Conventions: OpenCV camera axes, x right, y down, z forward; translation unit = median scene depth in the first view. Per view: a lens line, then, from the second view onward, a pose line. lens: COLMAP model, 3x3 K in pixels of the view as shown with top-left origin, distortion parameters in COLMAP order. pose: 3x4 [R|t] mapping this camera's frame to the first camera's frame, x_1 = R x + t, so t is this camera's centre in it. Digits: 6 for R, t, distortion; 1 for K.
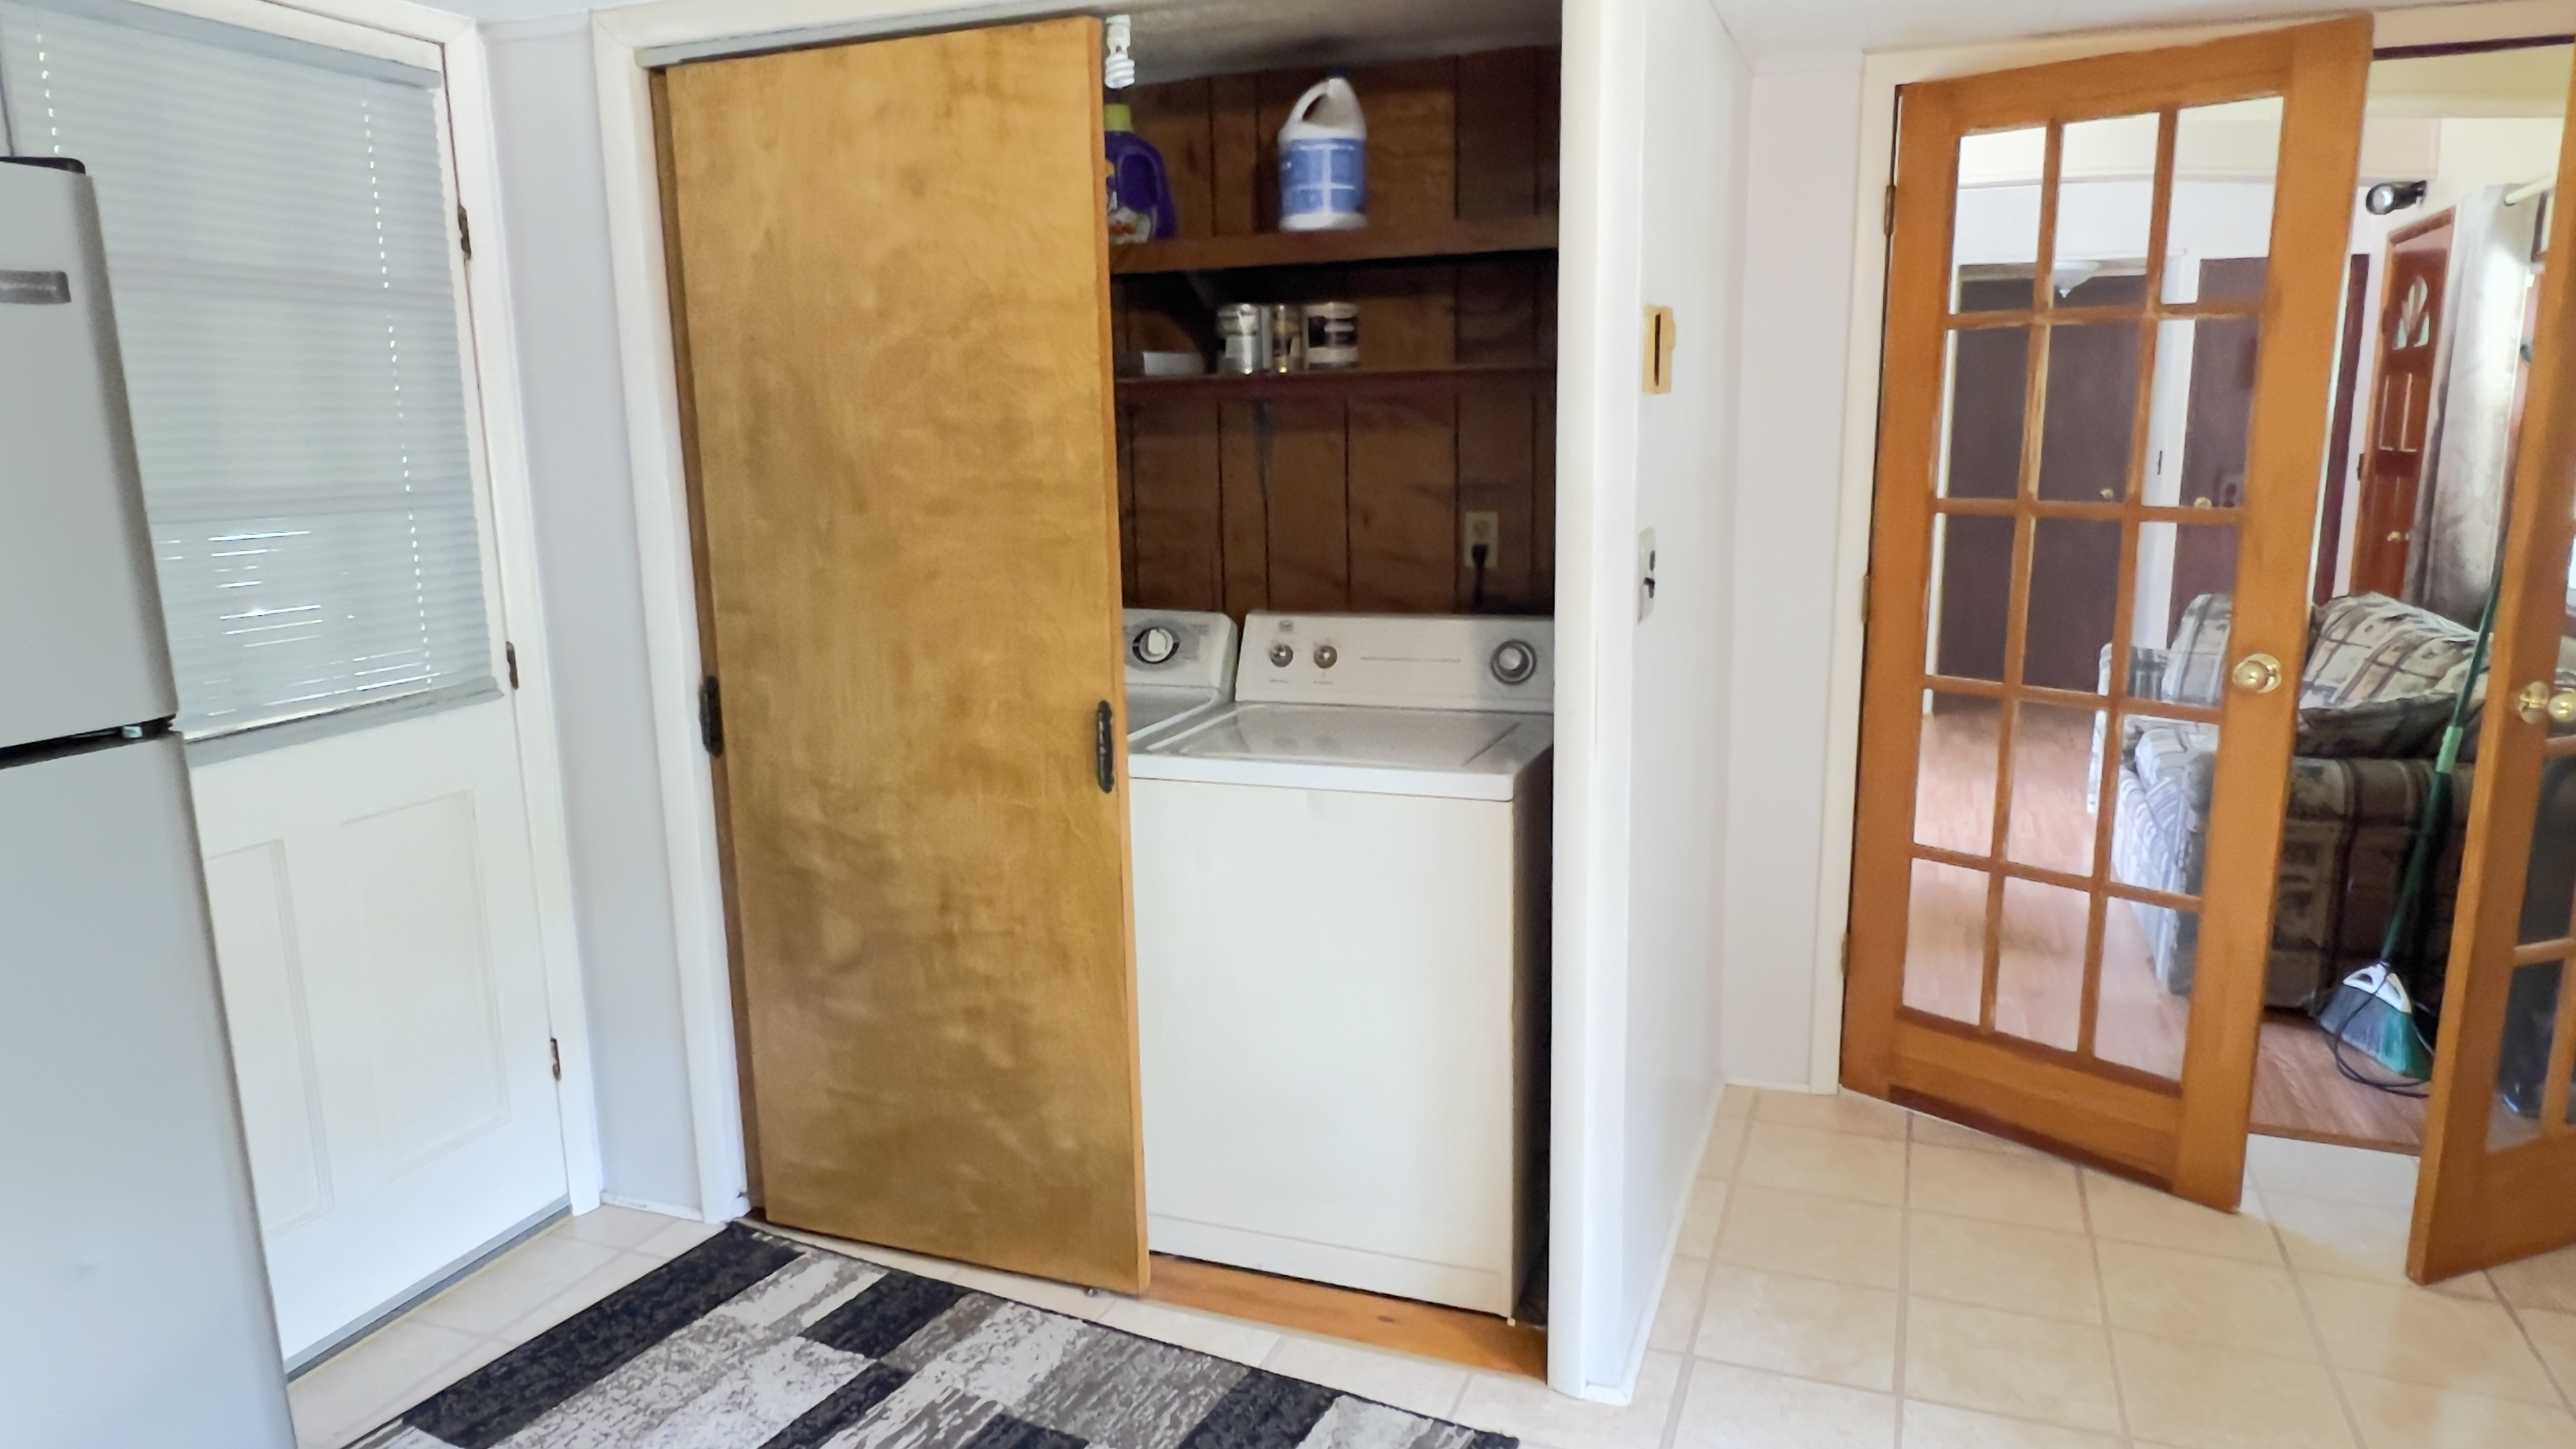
lens RADIAL K [[1625.1, 0, 1291.9], [0, 1625.1, 742.6], [0, 0, 1]] dist [-0.003006, 0.002681]
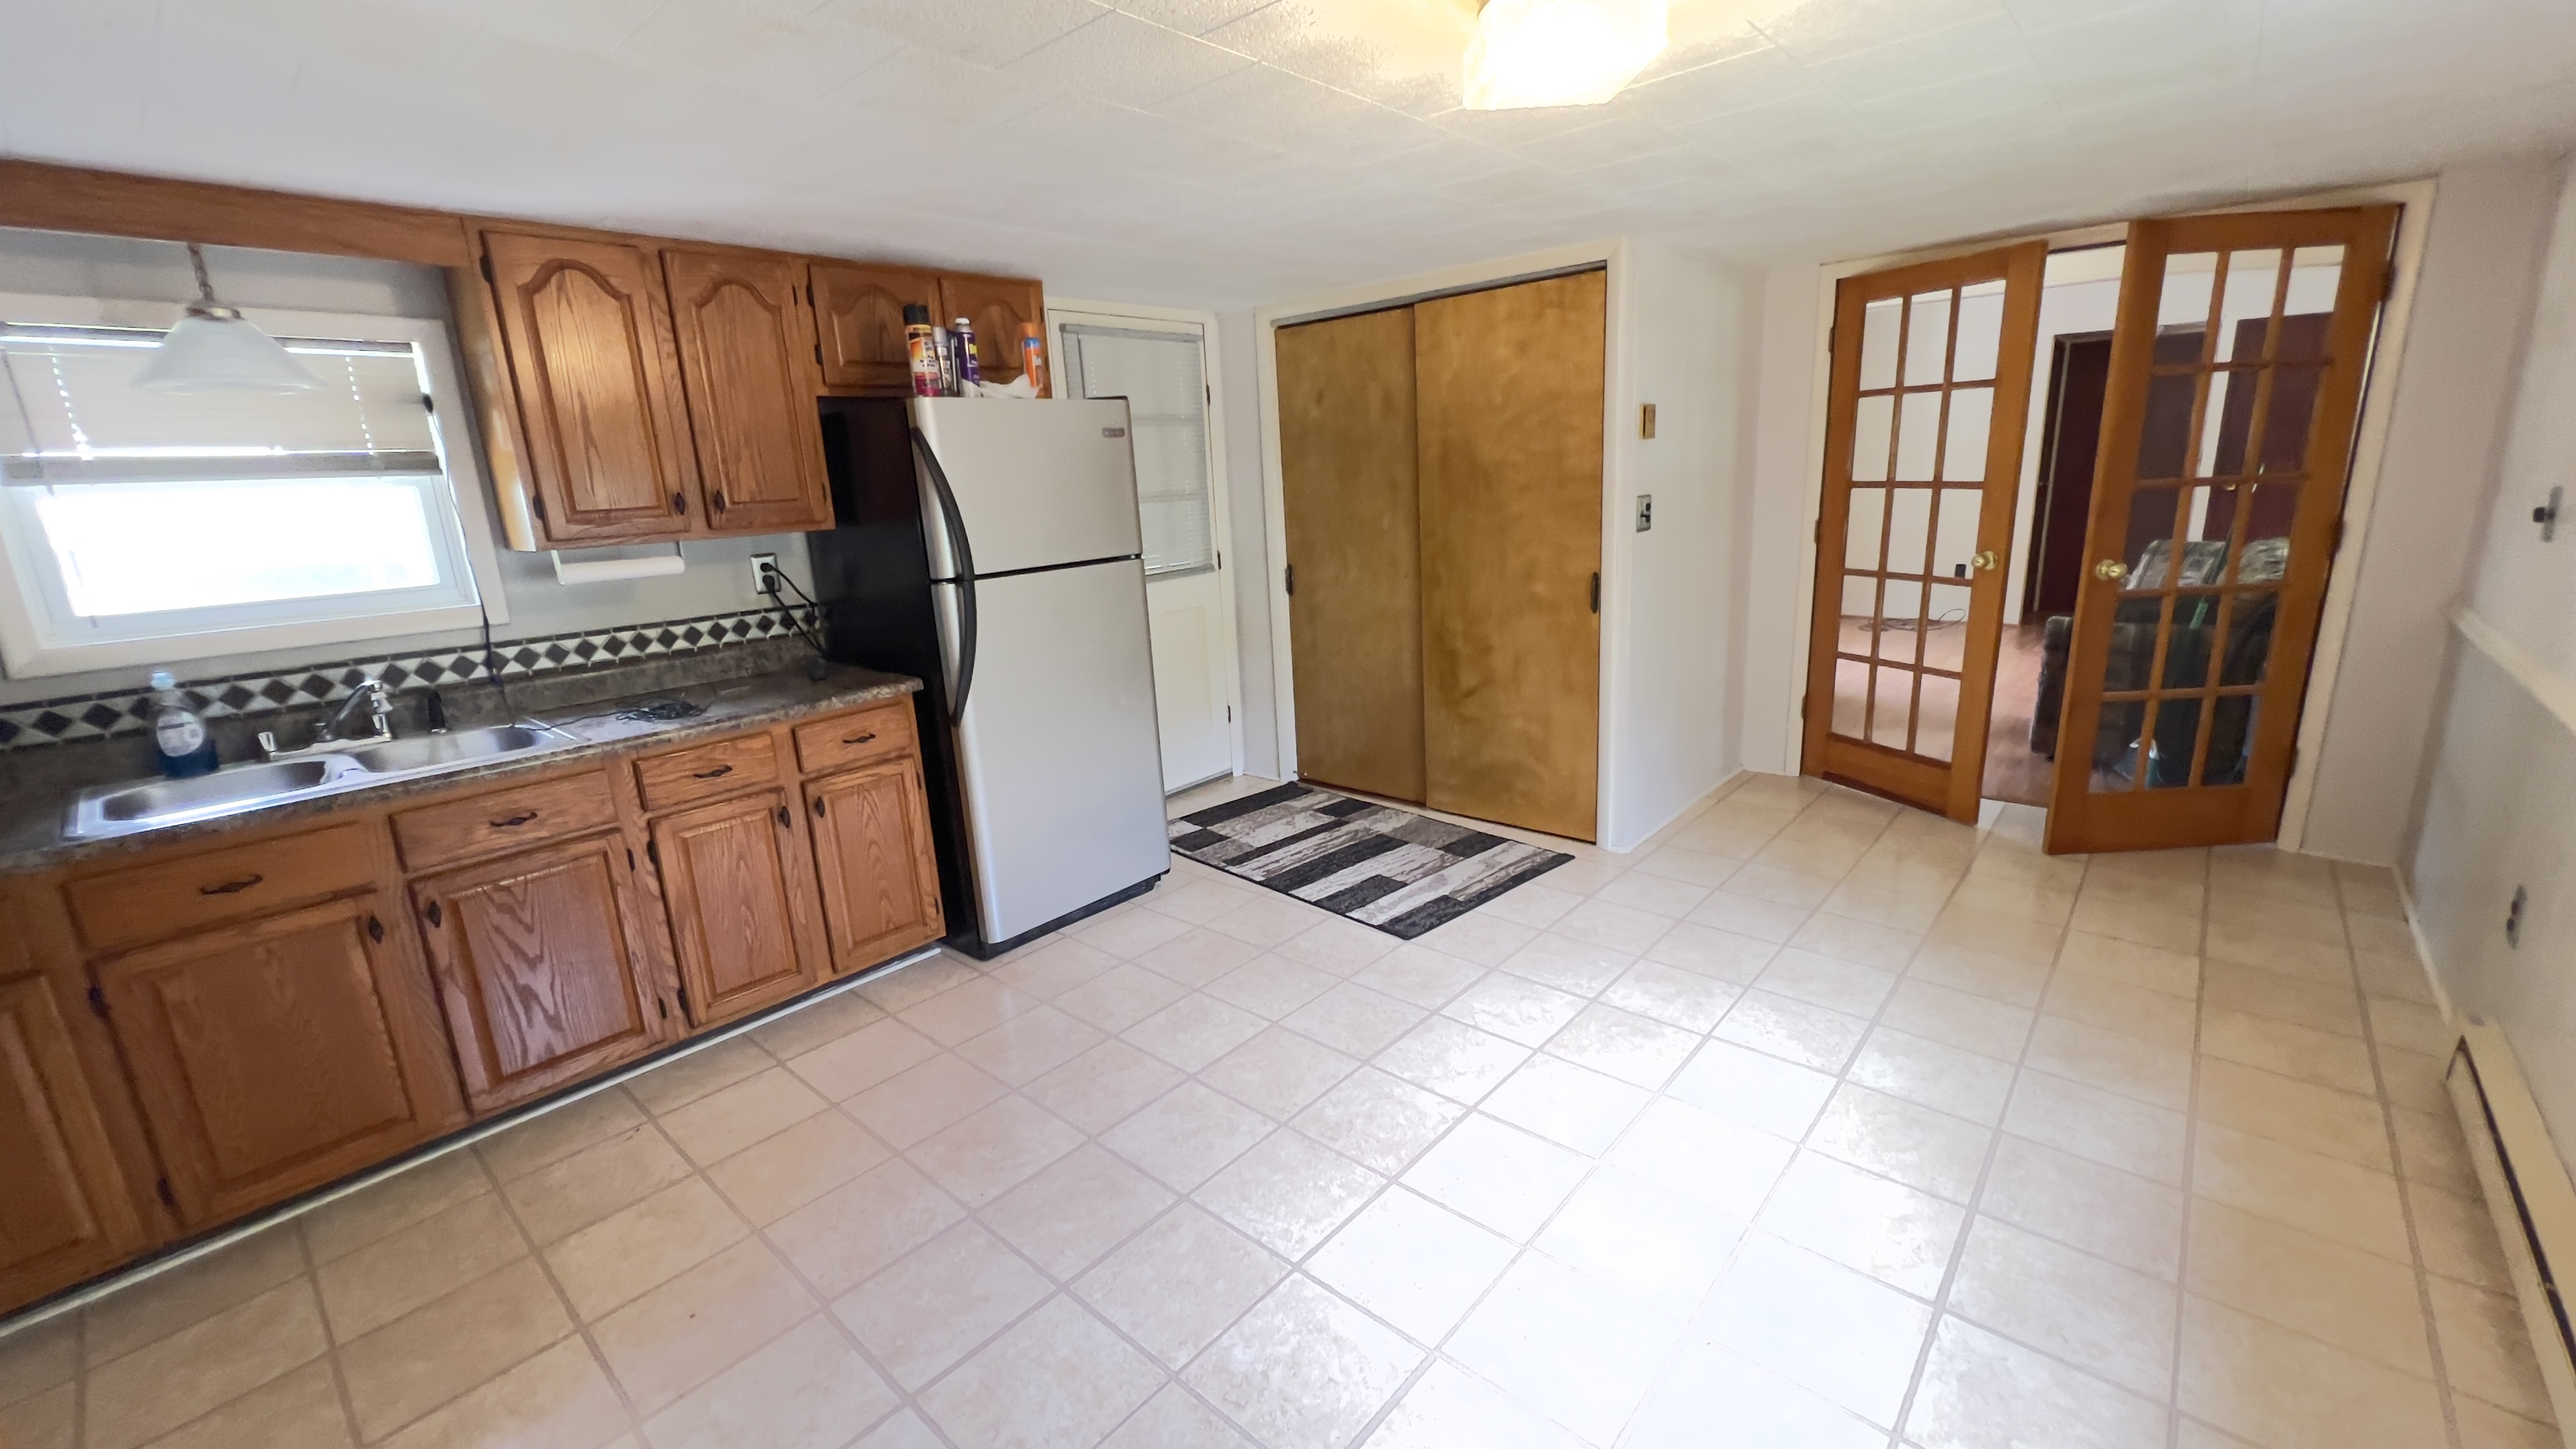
lens RADIAL K [[1036.9, 0, 1290.8], [0, 1036.9, 726.9], [0, 0, 1]] dist [-0.002605, 0.001144]
pose [[0.936698, 0.053691, -0.345996, 0.216704], [-0.033364, 0.997363, 0.064446, 0.106788], [0.348544, -0.048822, 0.936020, -0.528483]]
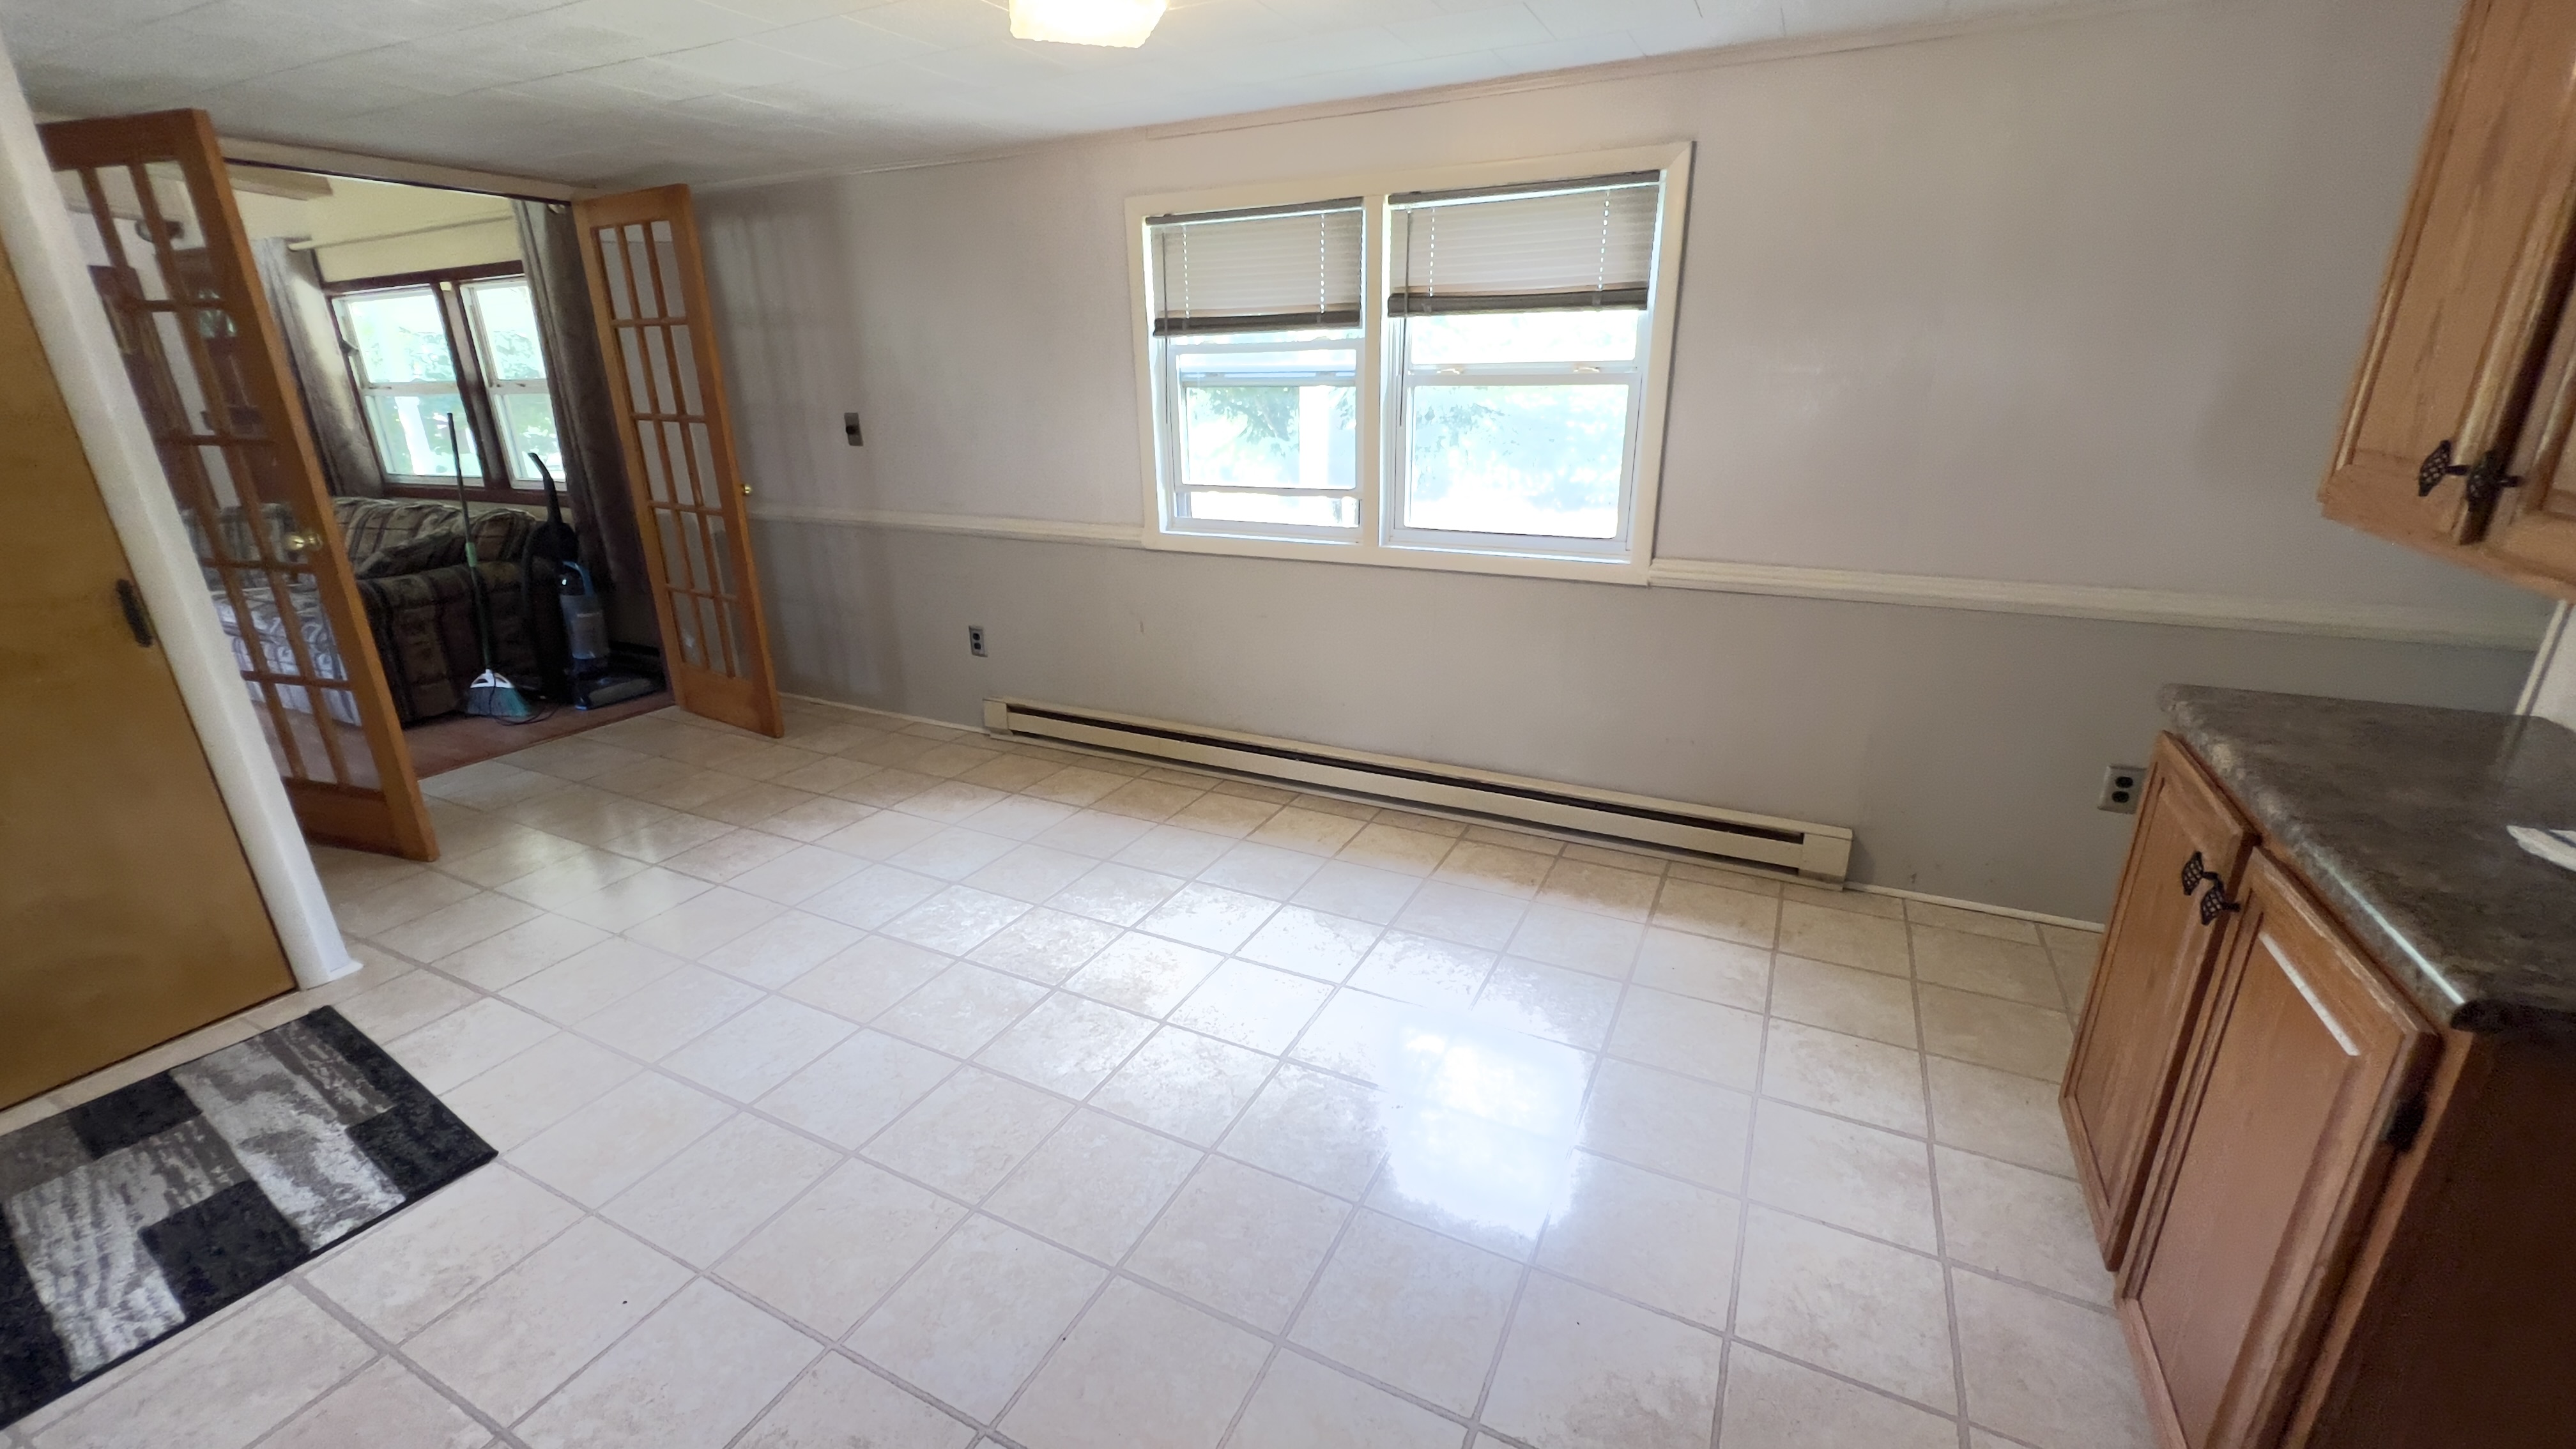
lens RADIAL K [[1036.9, 0, 1284.3], [0, 1036.9, 726.5], [0, 0, 1]] dist [-0.002605, 0.001144]
pose [[0.096982, -0.319200, 0.942712, -0.527948], [0.211021, 0.932237, 0.293945, 0.045503], [-0.972658, 0.170425, 0.157768, -0.131598]]
